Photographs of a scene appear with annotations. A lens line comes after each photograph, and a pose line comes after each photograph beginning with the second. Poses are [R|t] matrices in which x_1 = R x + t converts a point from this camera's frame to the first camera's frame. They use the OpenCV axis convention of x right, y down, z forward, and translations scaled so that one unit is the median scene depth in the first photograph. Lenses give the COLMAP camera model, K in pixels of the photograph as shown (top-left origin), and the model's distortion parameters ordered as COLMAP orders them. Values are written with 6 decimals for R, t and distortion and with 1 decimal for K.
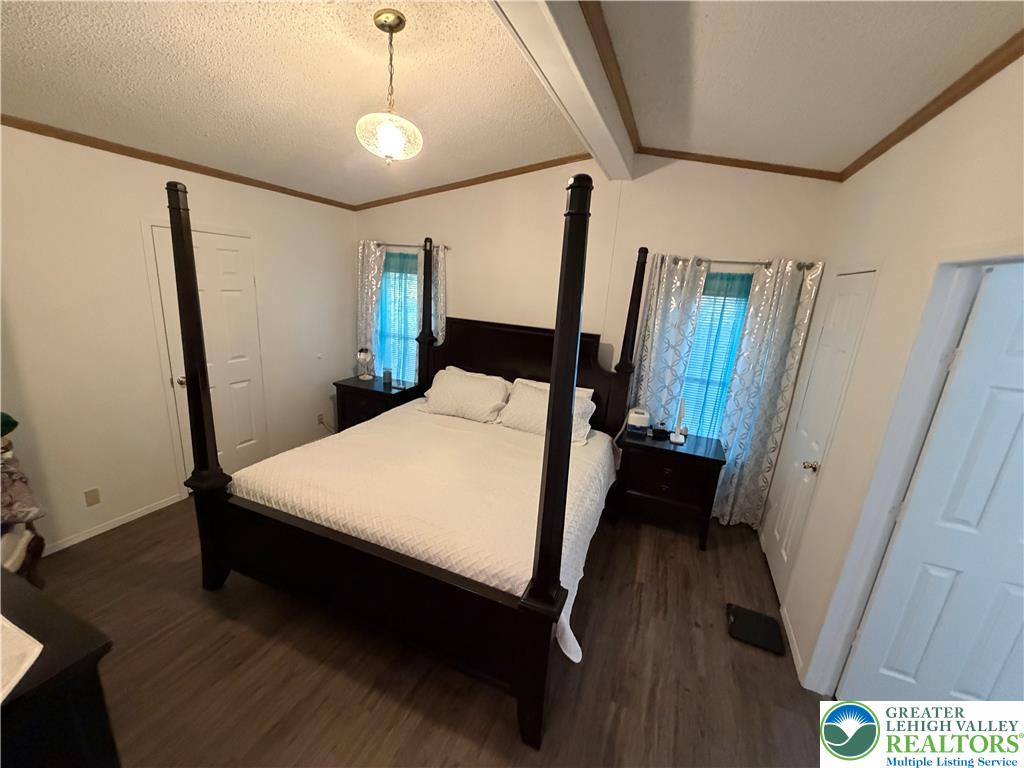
lens RADIAL K [[407.3, 0, 508.8], [0, 407.3, 384.9], [0, 0, 1]] dist [-0.000553, 0.000014]
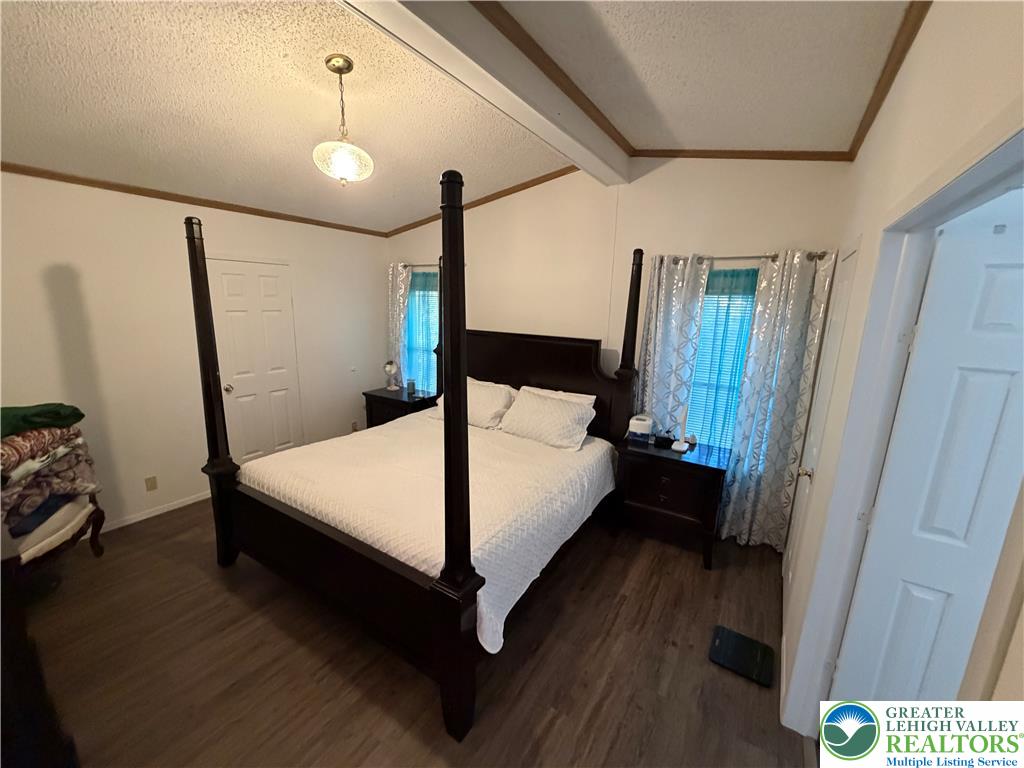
lens RADIAL K [[407.3, 0, 508.8], [0, 407.3, 384.9], [0, 0, 1]] dist [-0.000553, 0.000014]
pose [[0.983118, -0.008171, -0.182788, 0.199854], [-0.001714, 0.998547, -0.053853, 0.041520], [0.182963, 0.053257, 0.981676, -0.001039]]
